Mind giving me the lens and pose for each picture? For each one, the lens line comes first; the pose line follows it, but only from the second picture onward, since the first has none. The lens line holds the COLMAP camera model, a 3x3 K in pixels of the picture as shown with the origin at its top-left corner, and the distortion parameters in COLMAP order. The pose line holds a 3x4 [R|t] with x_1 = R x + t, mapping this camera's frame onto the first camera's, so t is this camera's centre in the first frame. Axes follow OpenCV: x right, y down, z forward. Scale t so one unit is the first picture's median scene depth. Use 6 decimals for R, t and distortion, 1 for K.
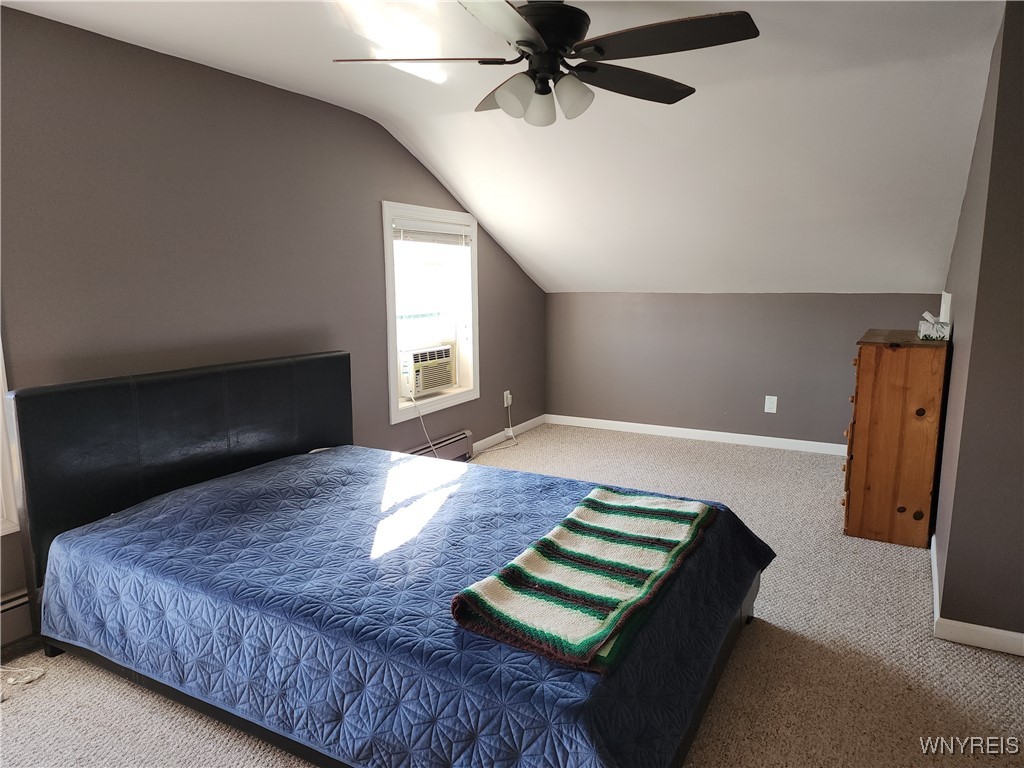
lens RADIAL K [[680.2, 0, 516.5], [0, 680.2, 386.3], [0, 0, 1]] dist [0.103589, -0.092454]
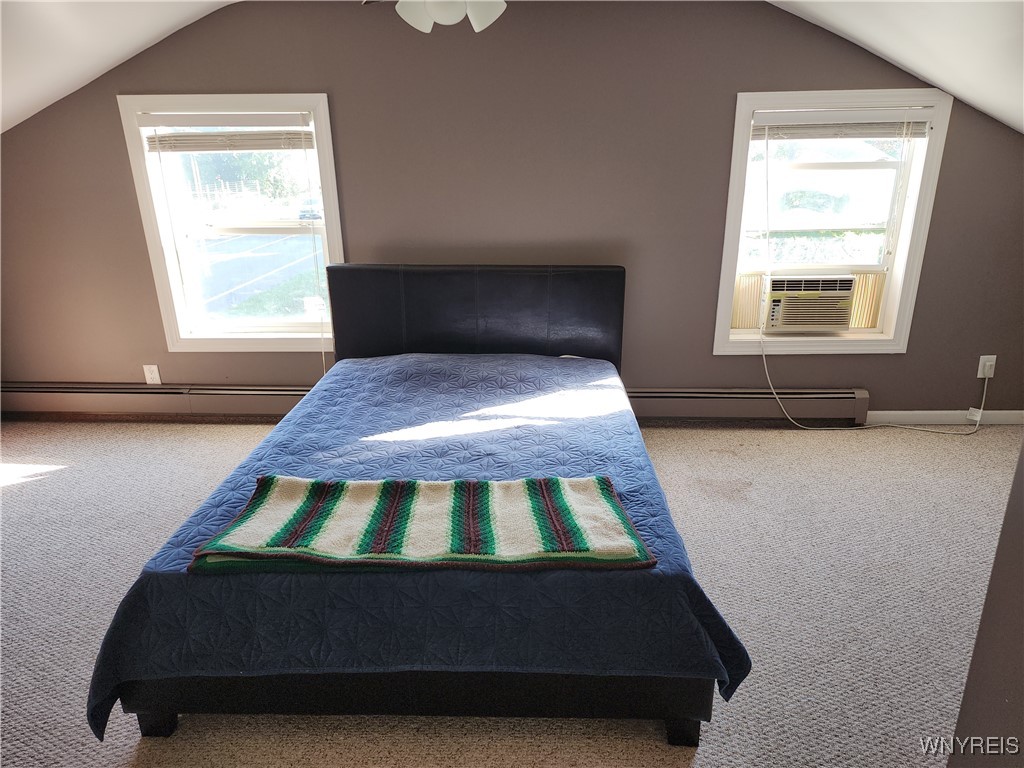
lens RADIAL K [[680.2, 0, 516.5], [0, 680.2, 386.3], [0, 0, 1]] dist [0.103589, -0.092454]
pose [[0.456453, 0.285301, -0.842766, 0.488008], [-0.134953, 0.958438, 0.251367, -0.099289], [0.879453, -0.001003, 0.475984, 0.344569]]
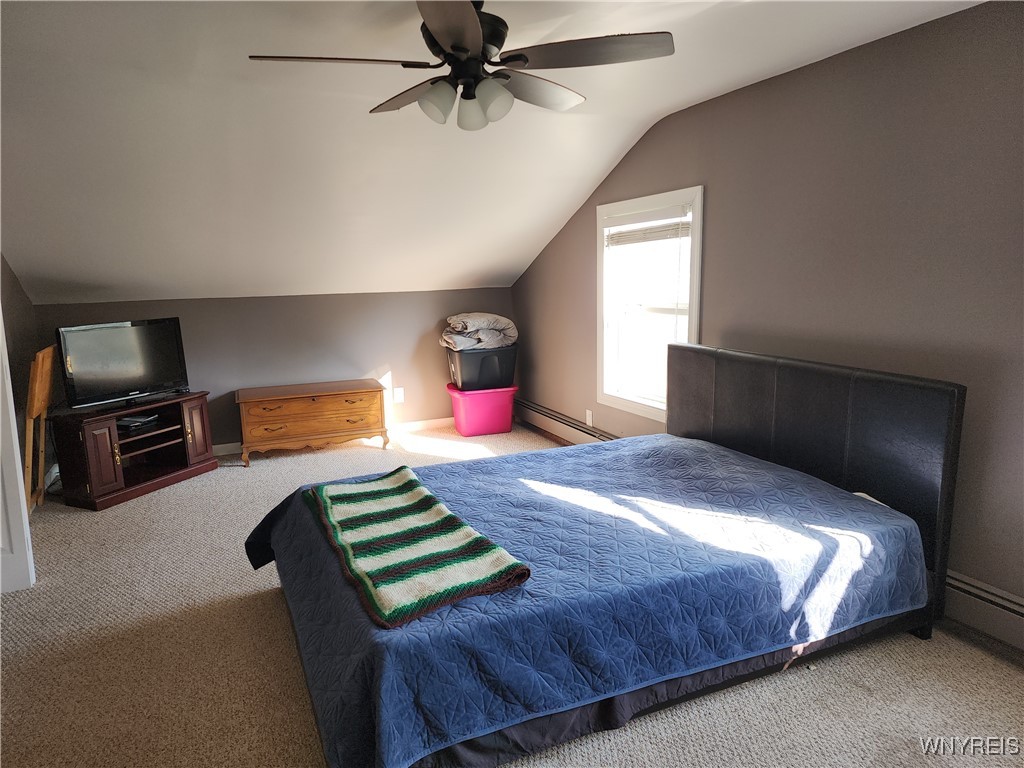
lens RADIAL K [[680.2, 0, 516.5], [0, 680.2, 386.3], [0, 0, 1]] dist [0.103589, -0.092454]
pose [[-0.593267, 0.139791, -0.792775, 0.451869], [-0.118292, 0.958978, 0.257621, -0.149241], [0.796267, 0.246617, -0.552394, 0.899109]]
